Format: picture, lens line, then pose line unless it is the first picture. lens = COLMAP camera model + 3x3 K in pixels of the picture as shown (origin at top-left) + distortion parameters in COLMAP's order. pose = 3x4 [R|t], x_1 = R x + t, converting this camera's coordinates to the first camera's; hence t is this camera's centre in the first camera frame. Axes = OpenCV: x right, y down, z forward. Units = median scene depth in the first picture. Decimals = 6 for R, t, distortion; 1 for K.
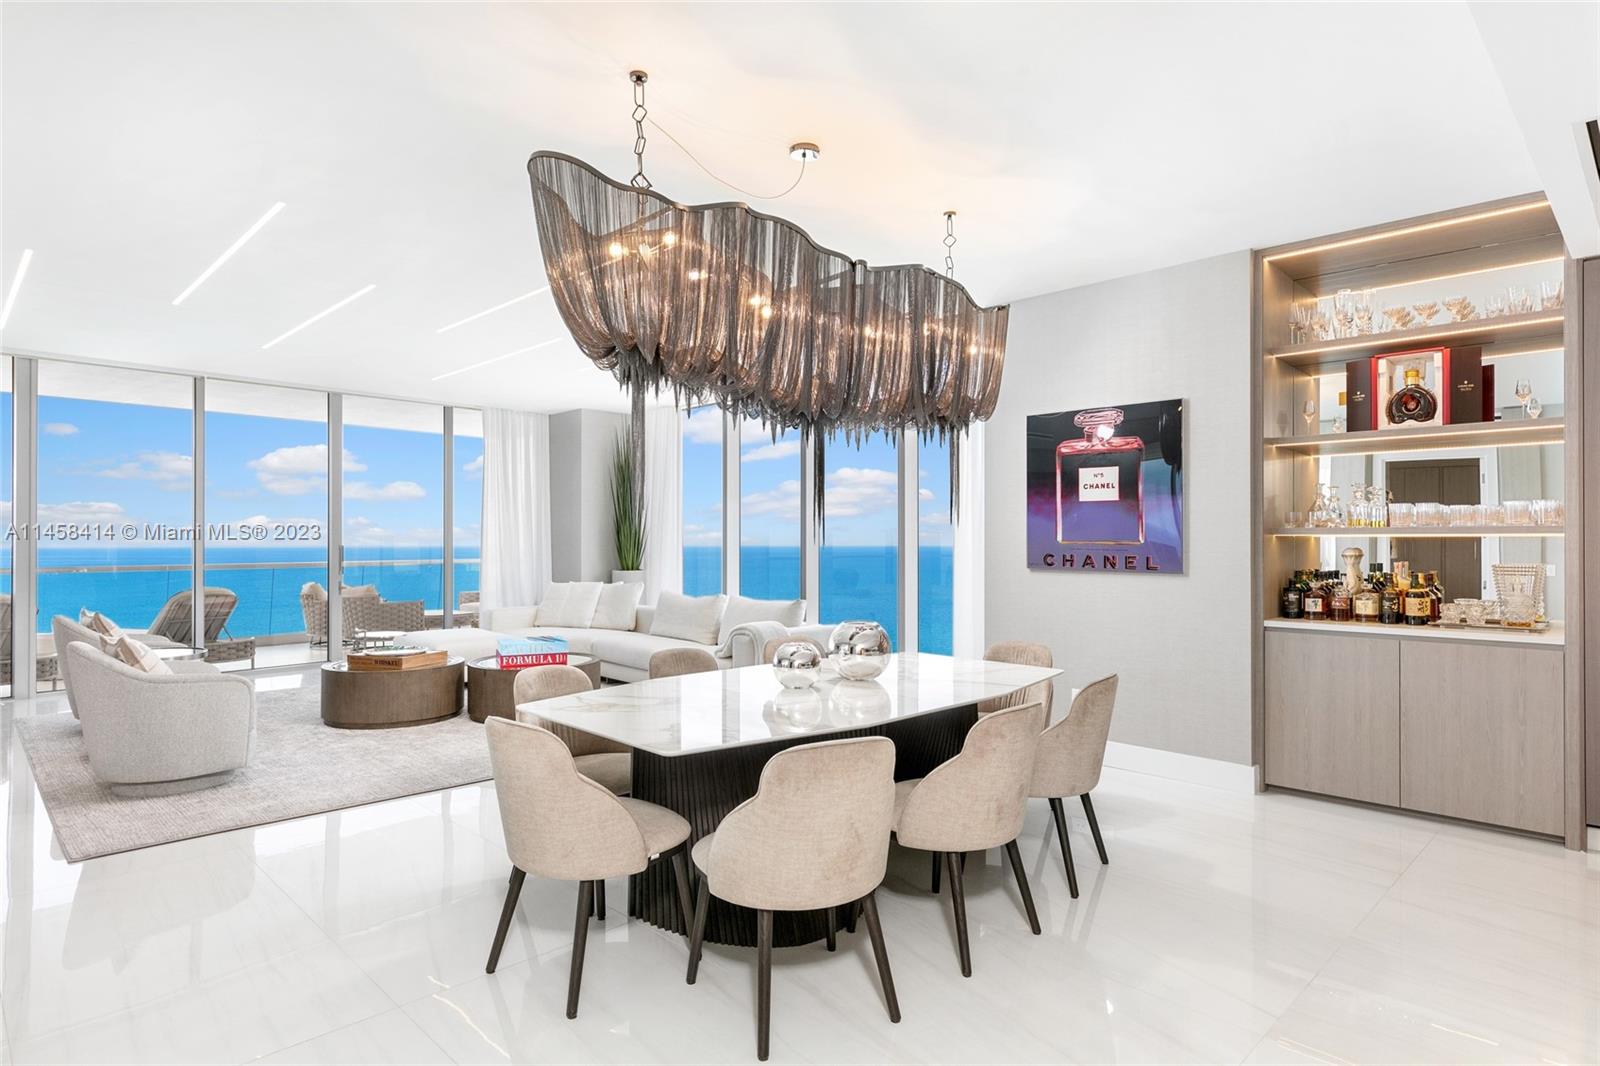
lens RADIAL K [[863.3, 0, 799.2], [0, 863.3, 532.1], [0, 0, 1]] dist [0.008543, -0.003988]
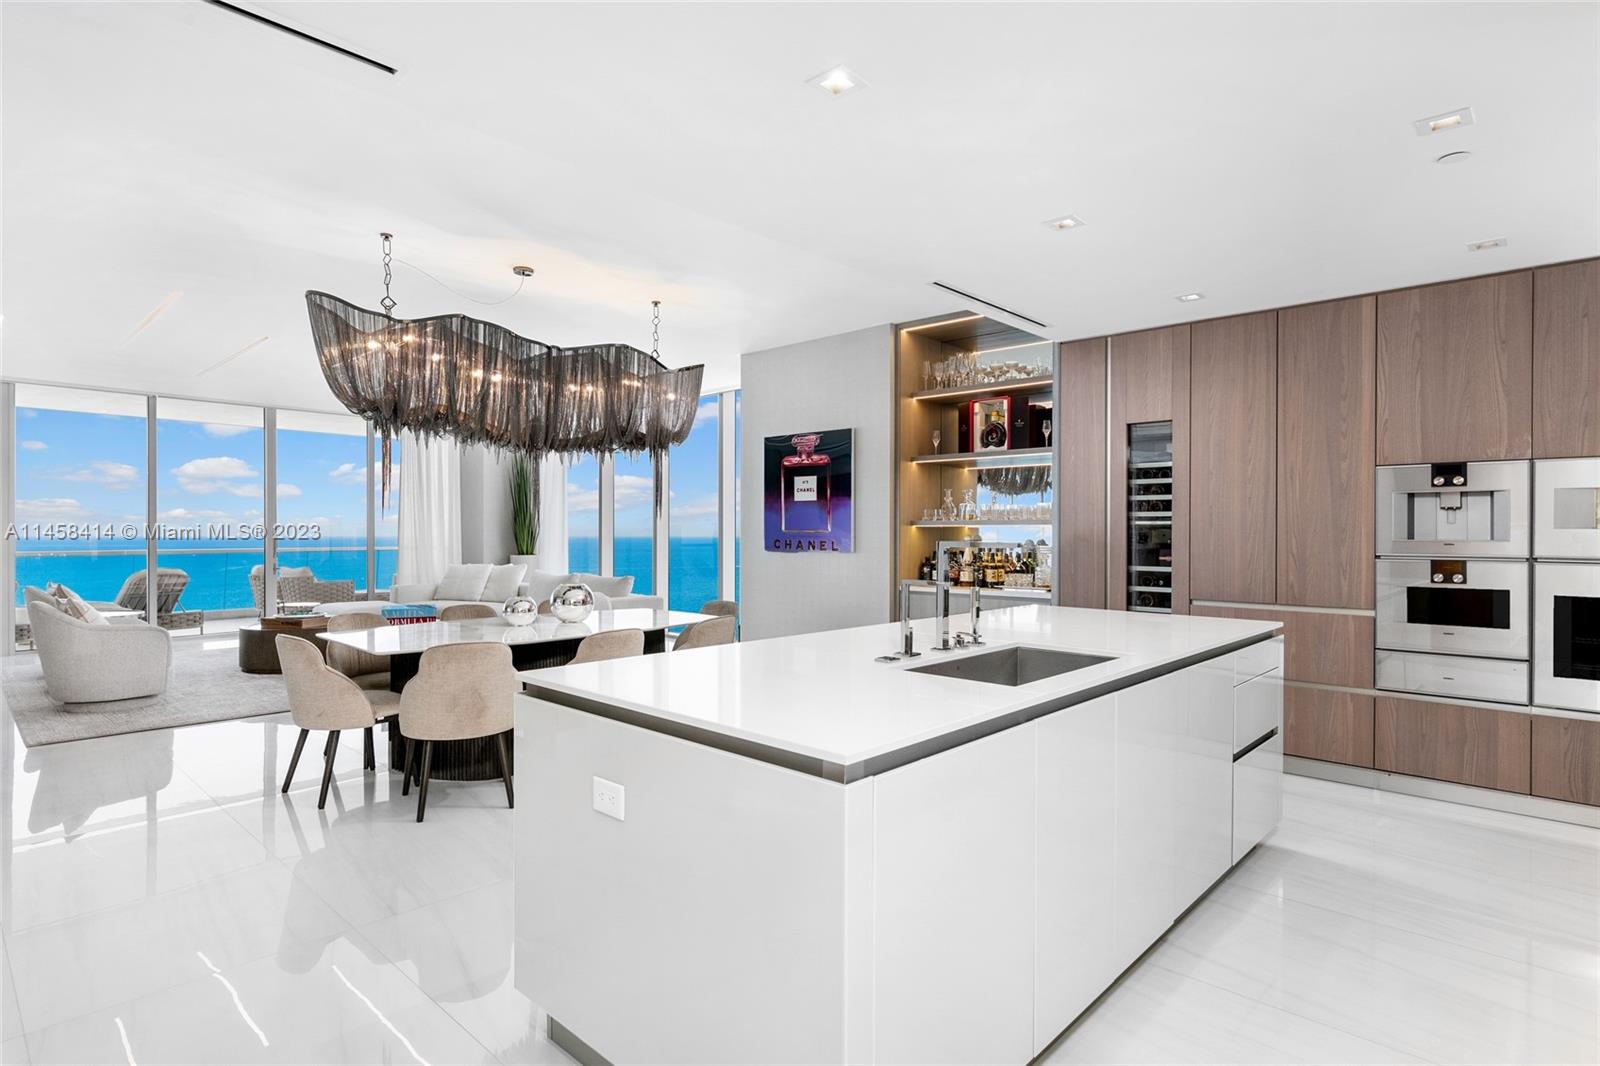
lens RADIAL K [[825.9, 0, 808.0], [0, 825.9, 528.7], [0, 0, 1]] dist [0.002143, -0.002284]
pose [[0.999451, 0.002118, 0.033059, 0.317311], [-0.002296, 0.999983, 0.005356, 0.001243], [-0.033047, -0.005429, 0.999439, -0.321633]]
